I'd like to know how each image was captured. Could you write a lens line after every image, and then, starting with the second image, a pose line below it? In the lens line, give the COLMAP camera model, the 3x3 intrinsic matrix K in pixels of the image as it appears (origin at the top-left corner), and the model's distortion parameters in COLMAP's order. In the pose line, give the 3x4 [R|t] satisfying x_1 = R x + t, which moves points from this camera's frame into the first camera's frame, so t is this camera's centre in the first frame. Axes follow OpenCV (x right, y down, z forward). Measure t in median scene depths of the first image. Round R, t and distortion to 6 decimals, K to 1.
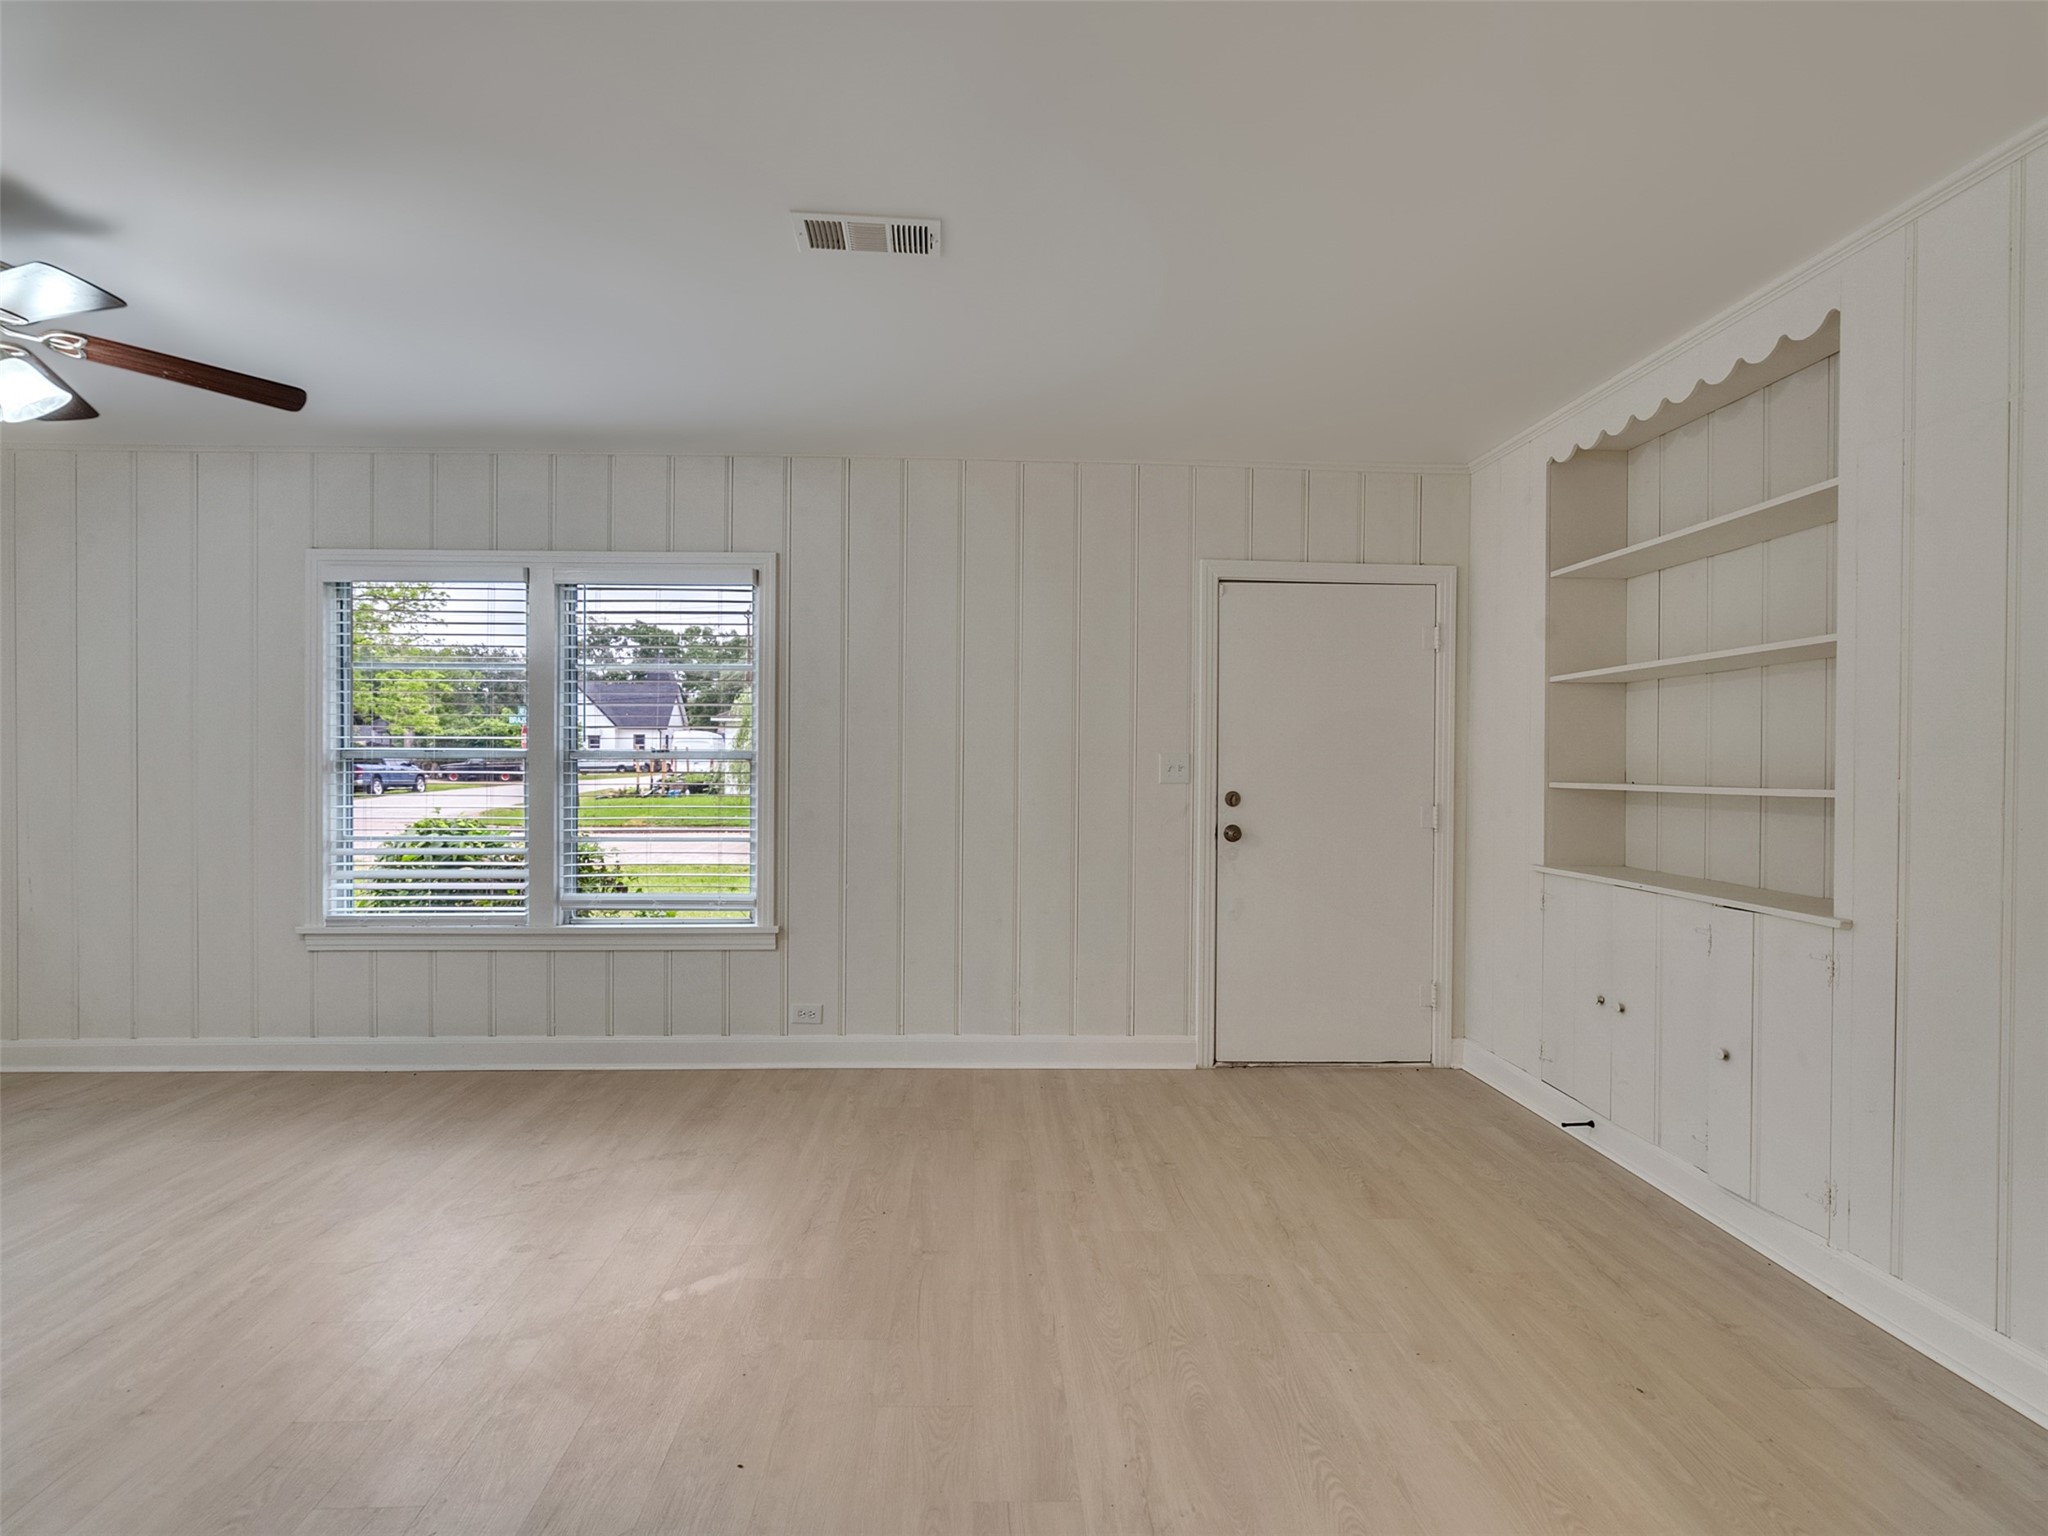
lens RADIAL K [[1045.4, 0, 1011.5], [0, 1045.4, 760.1], [0, 0, 1]] dist [-0.009103, 0.006125]
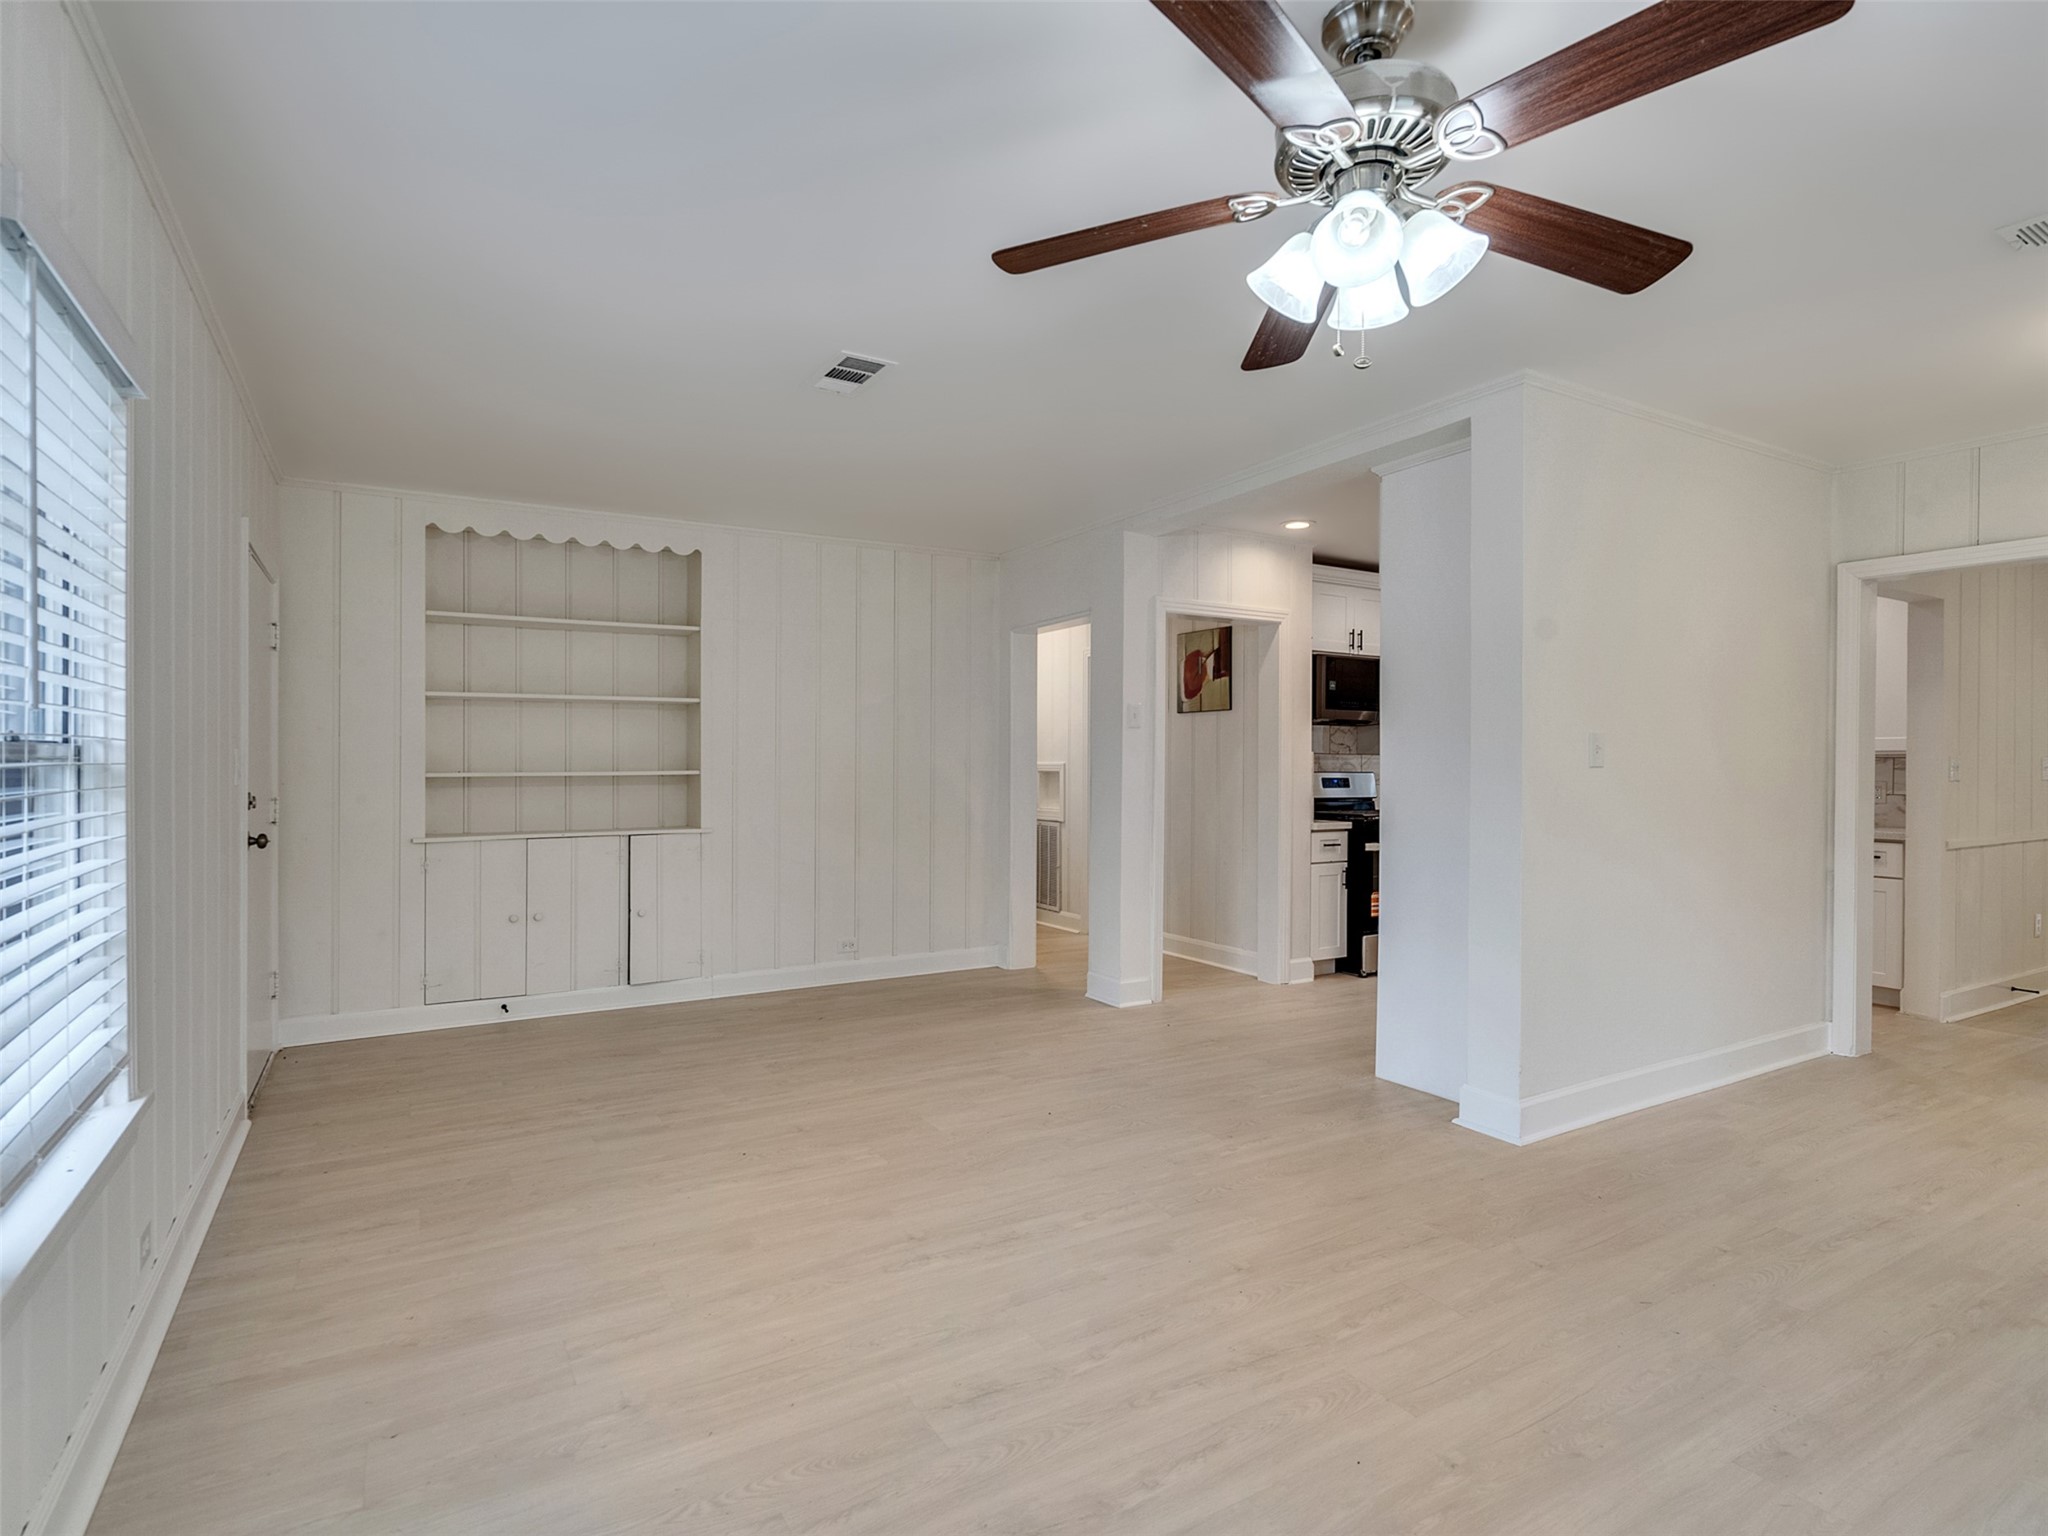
lens RADIAL K [[1045.4, 0, 1006.0], [0, 1045.4, 762.3], [0, 0, 1]] dist [-0.009103, 0.006125]
pose [[-0.469579, -0.007341, 0.882860, -1.169283], [-0.004610, 0.999972, 0.005863, -0.003219], [-0.882879, -0.001316, -0.469599, 1.188476]]
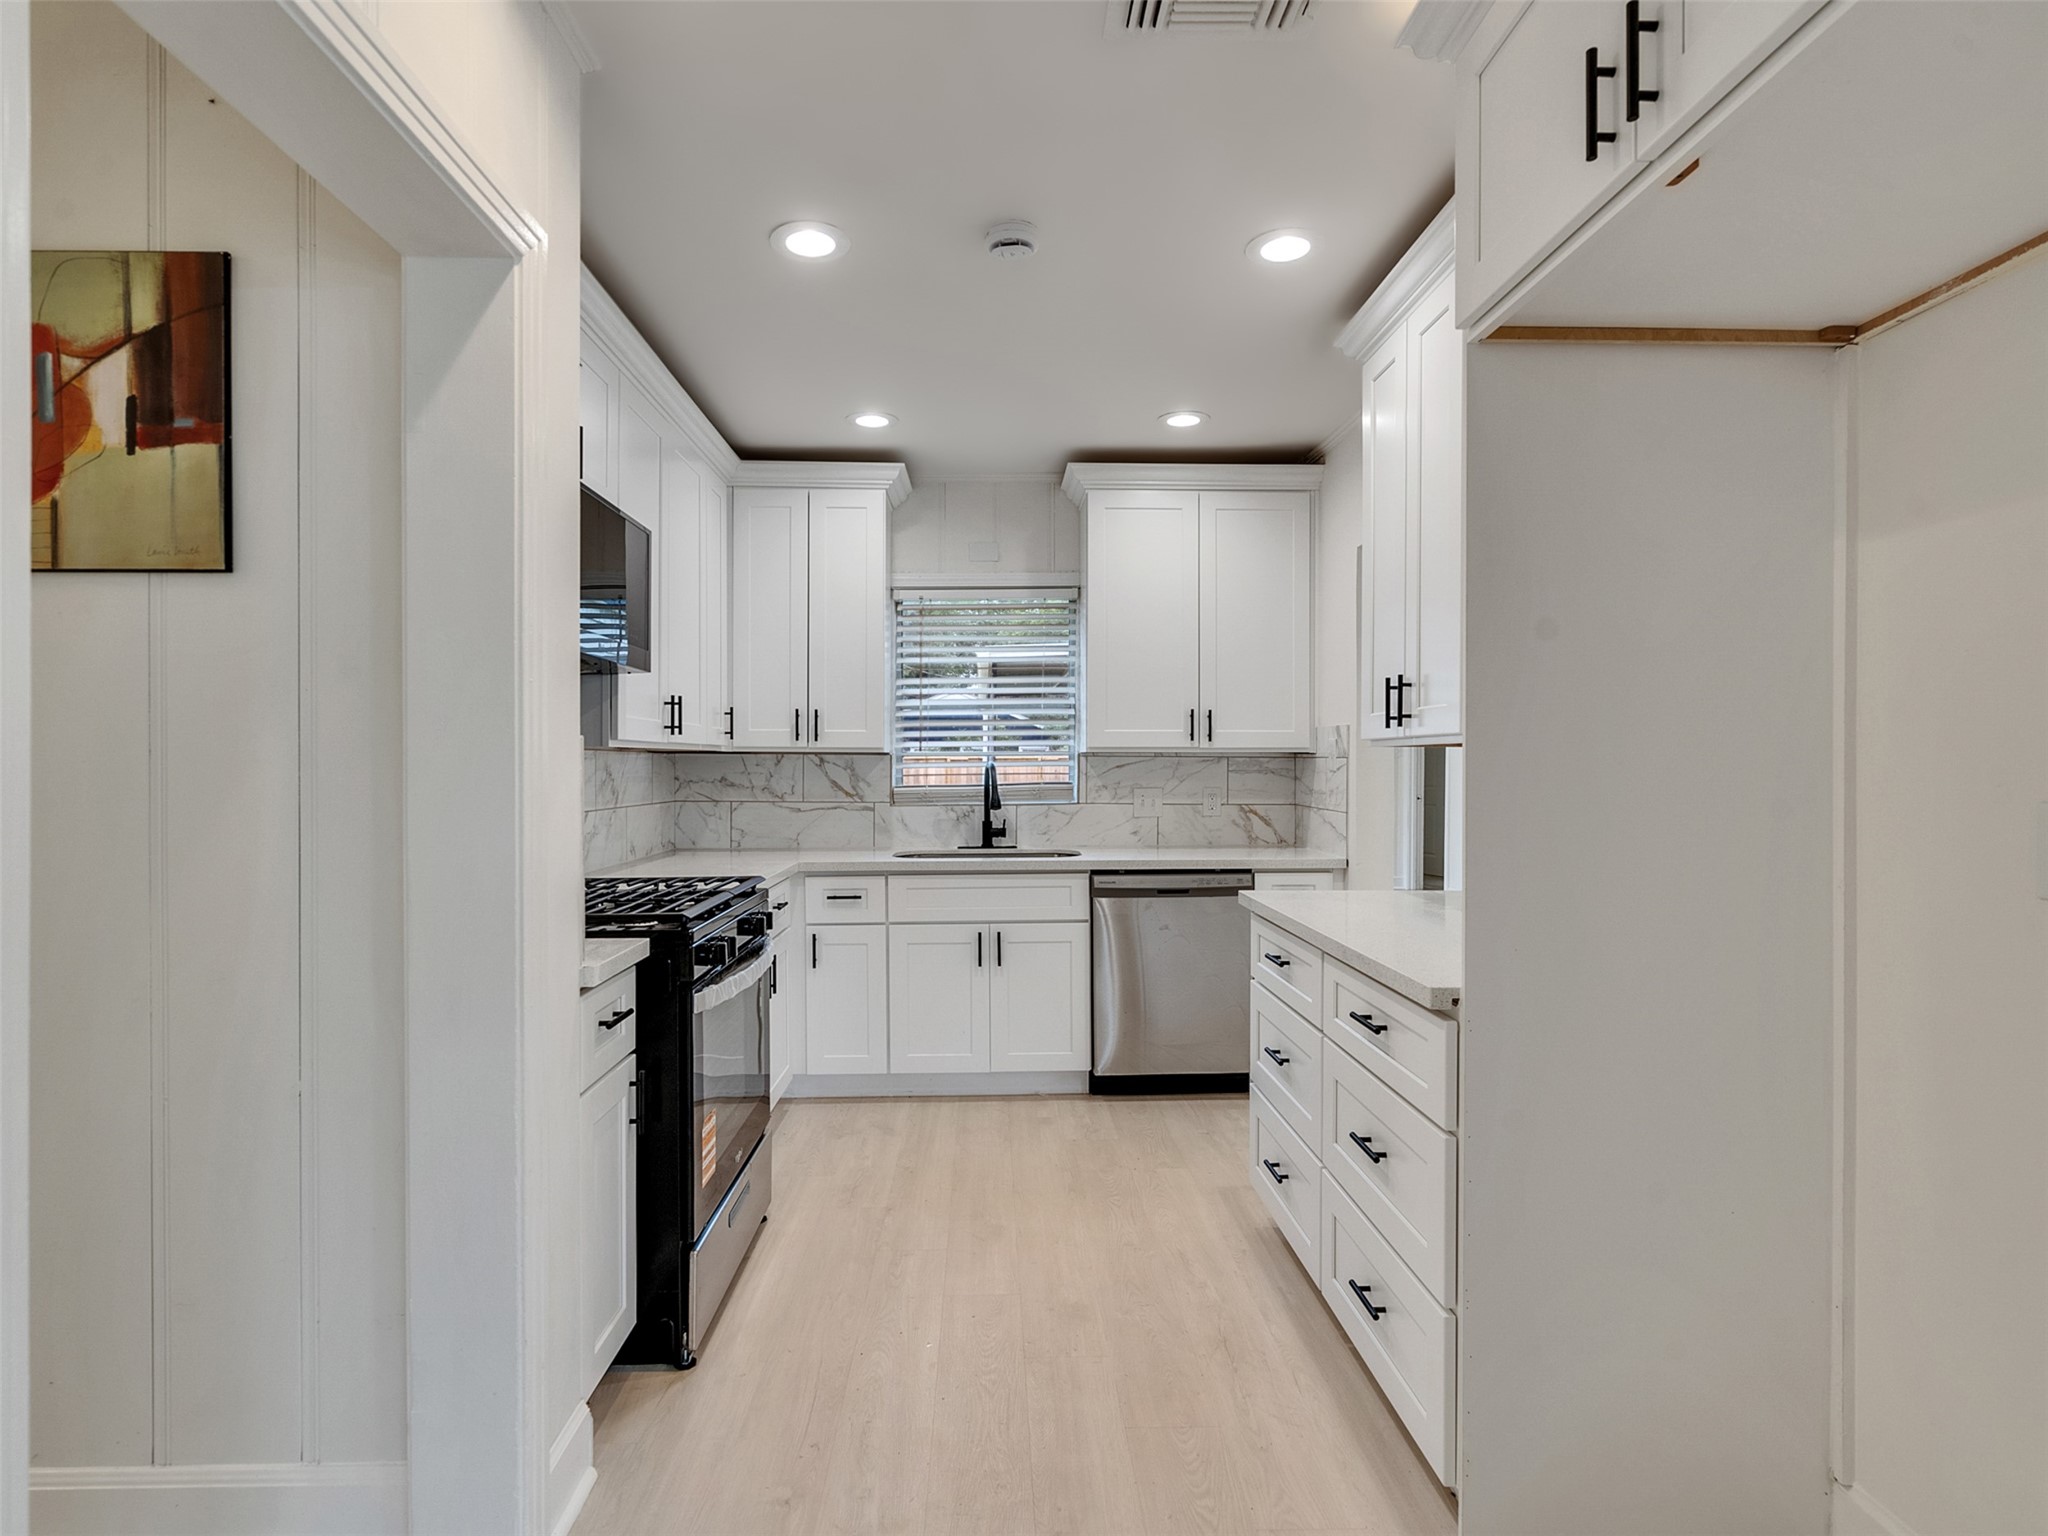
lens RADIAL K [[1045.4, 0, 1009.6], [0, 1045.4, 768.7], [0, 0, 1]] dist [-0.009103, 0.006125]
pose [[-0.999896, -0.007068, 0.012584, 0.013749], [-0.006960, 0.999939, 0.008618, -0.002208], [-0.012644, 0.008530, -0.999884, 0.377128]]
